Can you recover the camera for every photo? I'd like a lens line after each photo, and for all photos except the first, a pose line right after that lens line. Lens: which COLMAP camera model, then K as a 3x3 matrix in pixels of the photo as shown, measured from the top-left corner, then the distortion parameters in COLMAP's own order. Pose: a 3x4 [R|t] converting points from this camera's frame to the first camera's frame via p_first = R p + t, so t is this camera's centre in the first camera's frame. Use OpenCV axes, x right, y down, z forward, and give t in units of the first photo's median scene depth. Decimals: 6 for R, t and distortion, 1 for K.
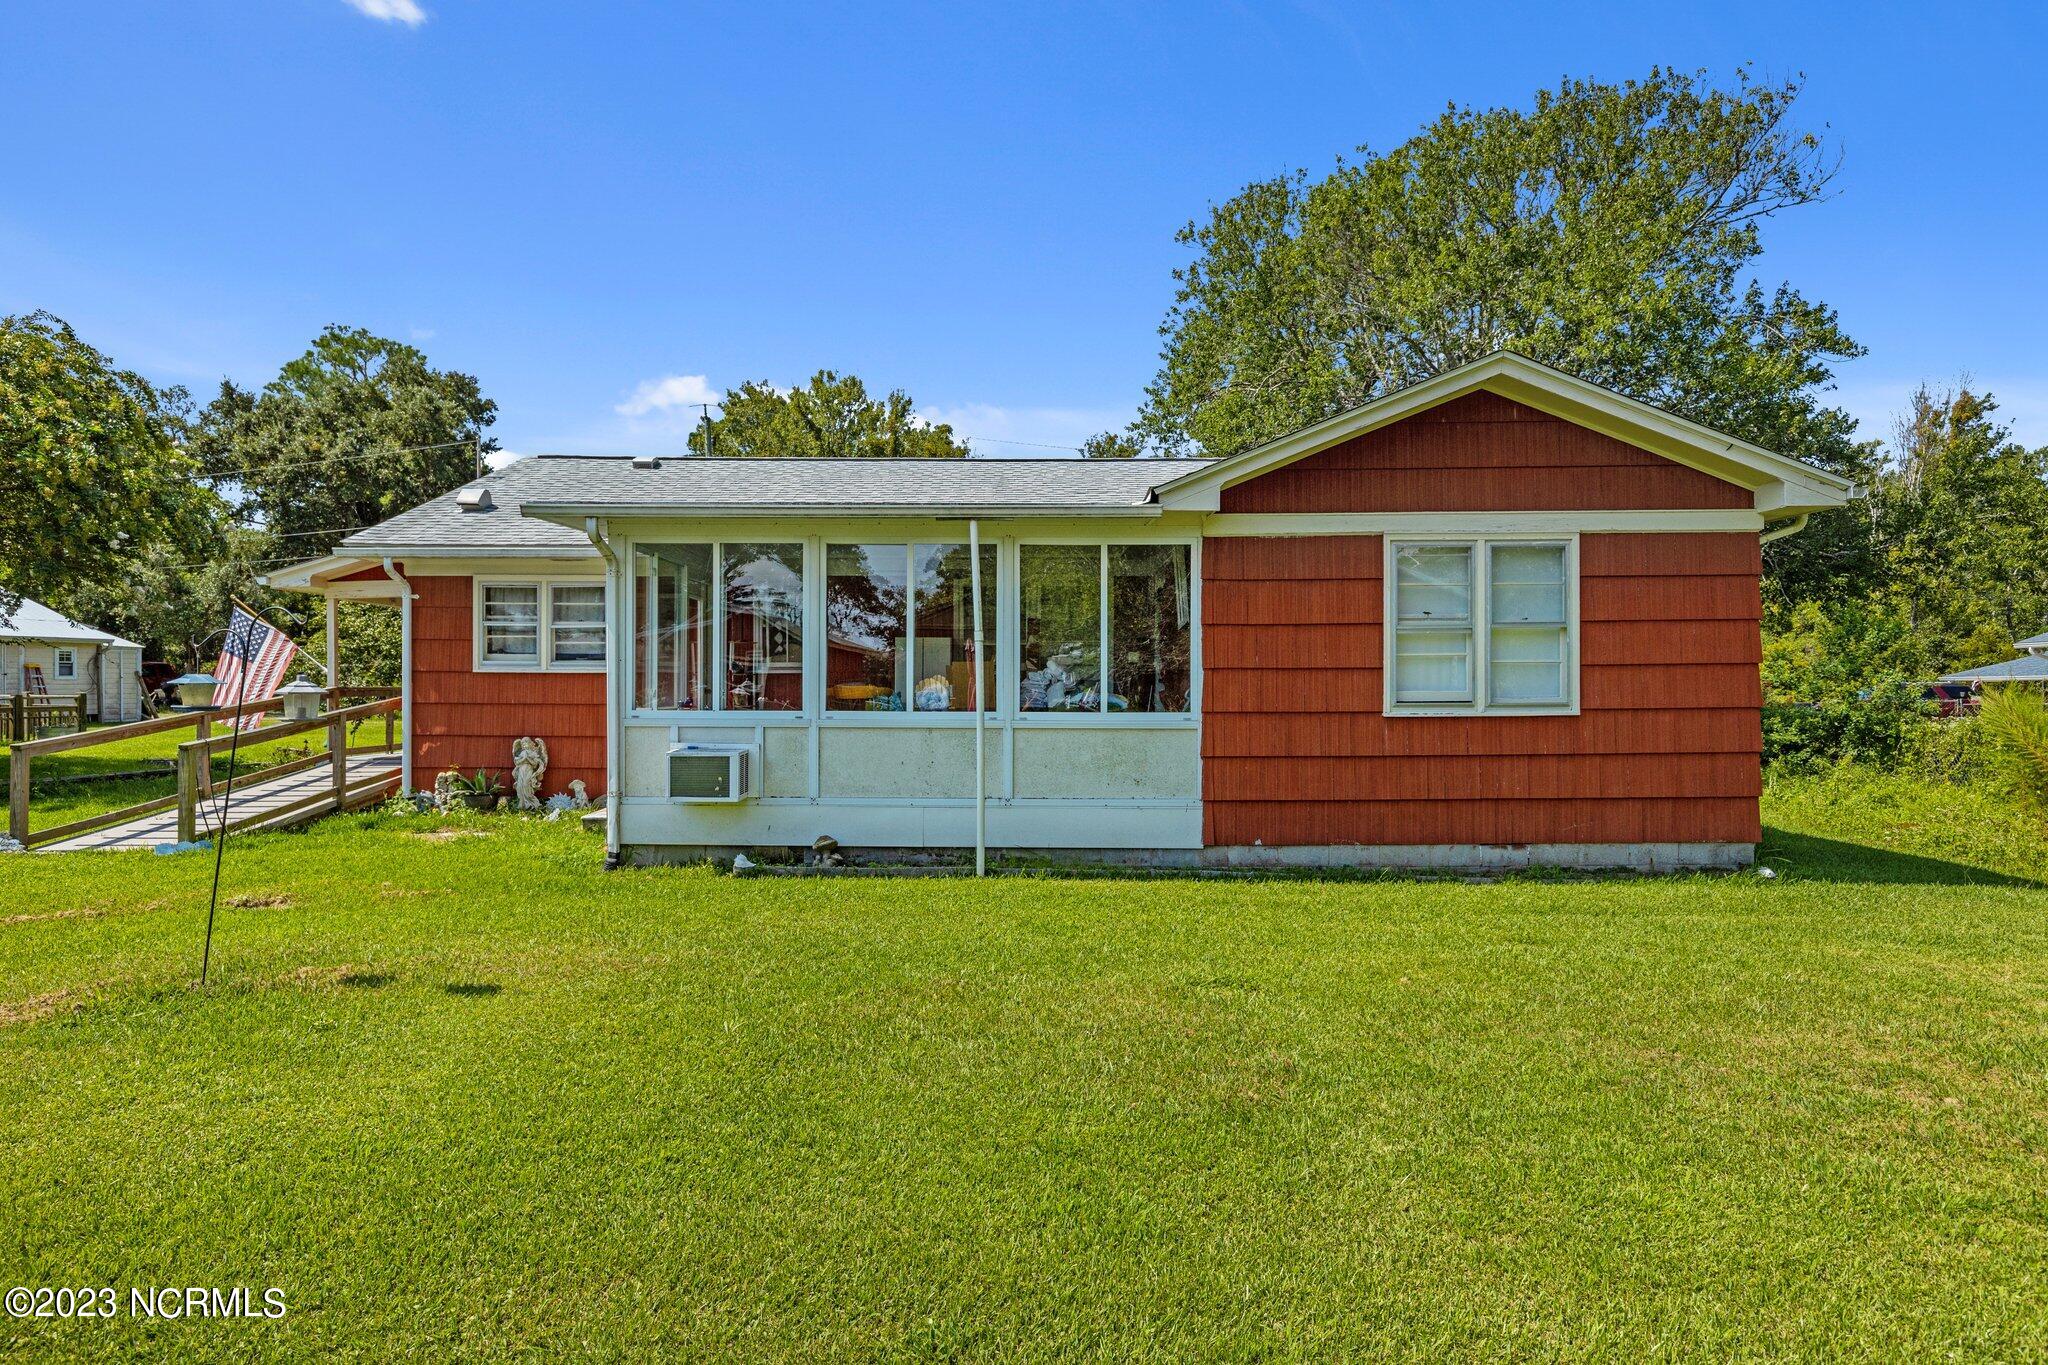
lens RADIAL K [[1224.5, 0, 1023.6], [0, 1224.5, 676.3], [0, 0, 1]] dist [0.008542, 0.003490]
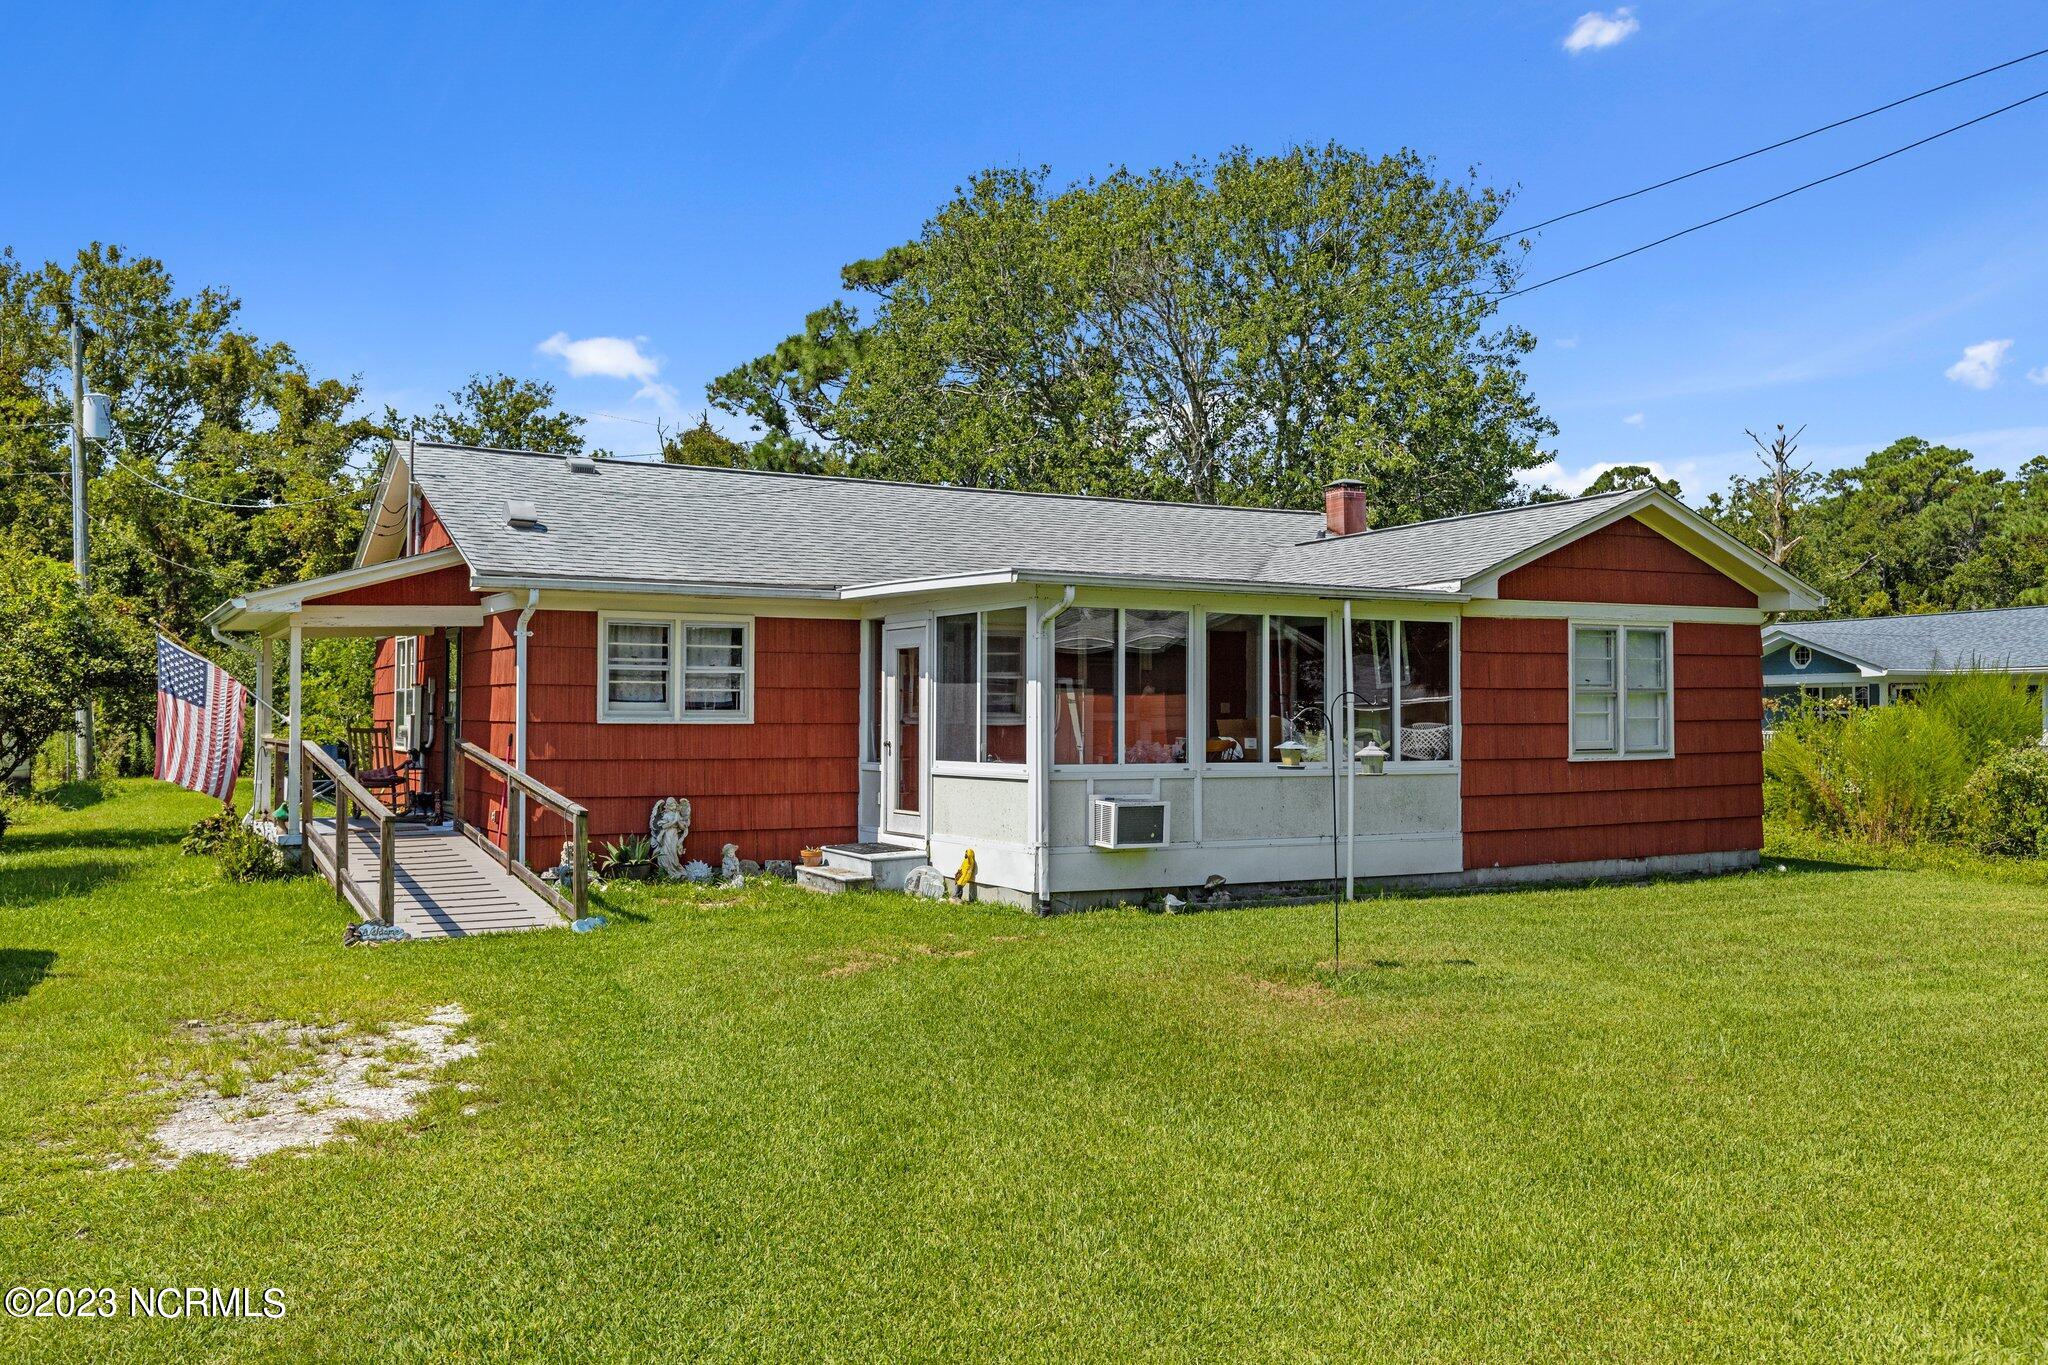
lens RADIAL K [[1750.2, 0, 1026.0], [0, 1750.2, 687.0], [0, 0, 1]] dist [-0.004198, 0.002941]
pose [[0.863763, 0.009042, 0.503817, -1.107690], [-0.003922, 0.999929, -0.011221, -0.022102], [-0.503883, 0.007716, 0.863738, -0.287944]]
